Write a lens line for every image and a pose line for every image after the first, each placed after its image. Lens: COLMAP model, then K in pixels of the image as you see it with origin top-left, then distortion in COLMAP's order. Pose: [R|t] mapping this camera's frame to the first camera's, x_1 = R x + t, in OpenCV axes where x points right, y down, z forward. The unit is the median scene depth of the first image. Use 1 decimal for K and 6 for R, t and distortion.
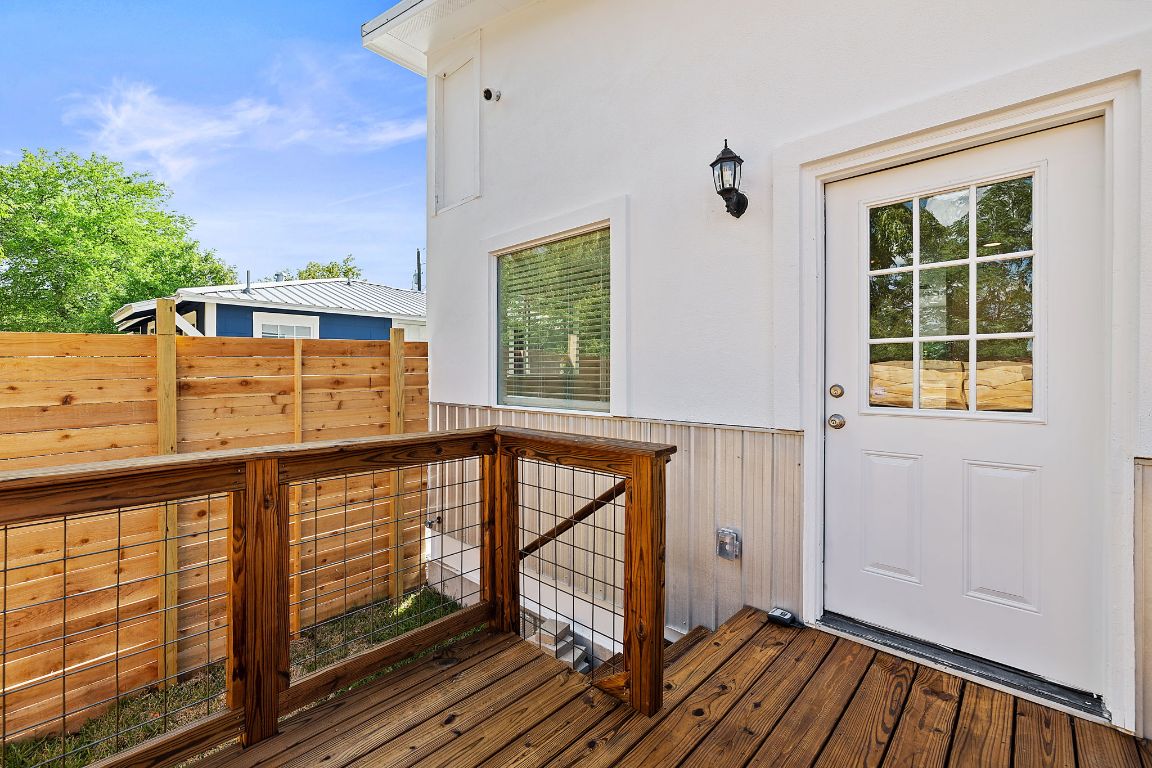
lens RADIAL K [[491.1, 0, 573.1], [0, 491.1, 373.8], [0, 0, 1]] dist [-0.012118, -0.000703]
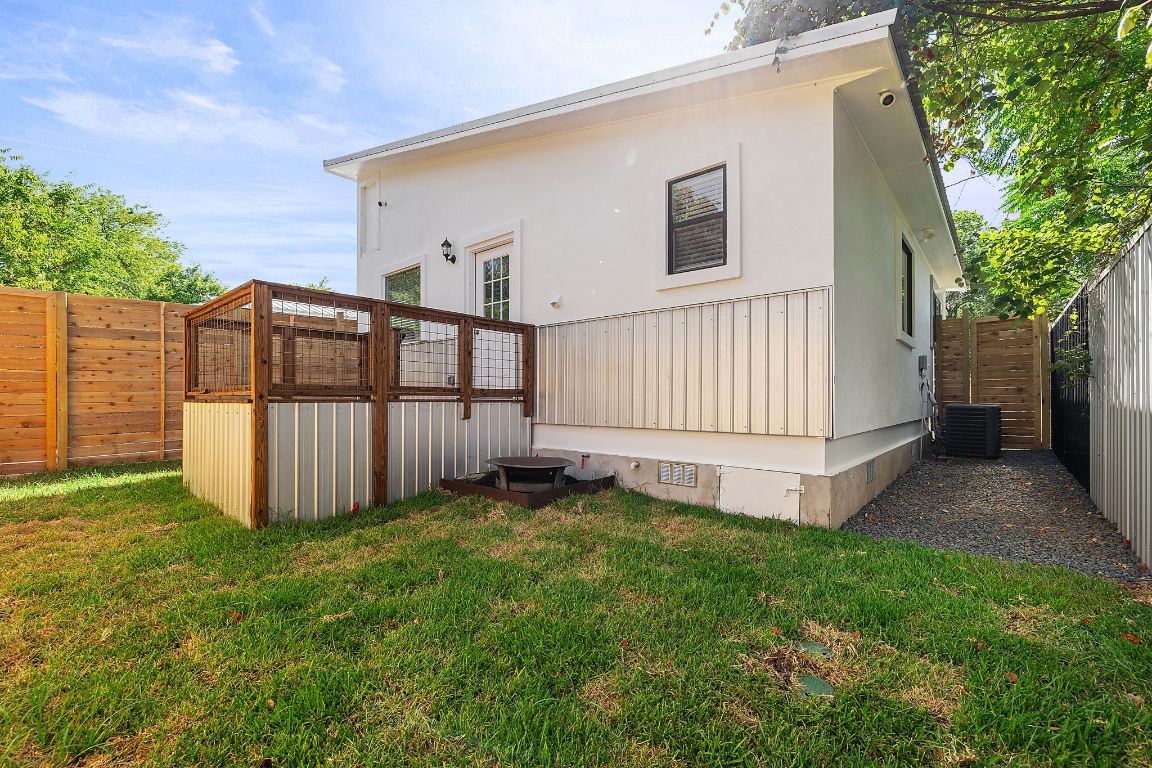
lens RADIAL K [[491.1, 0, 578.1], [0, 491.1, 395.1], [0, 0, 1]] dist [-0.012118, -0.000703]
pose [[0.999021, 0.000334, 0.044228, 0.166406], [0.000017, 0.999969, -0.007923, 0.082283], [-0.044230, 0.007916, 0.998990, -0.331022]]
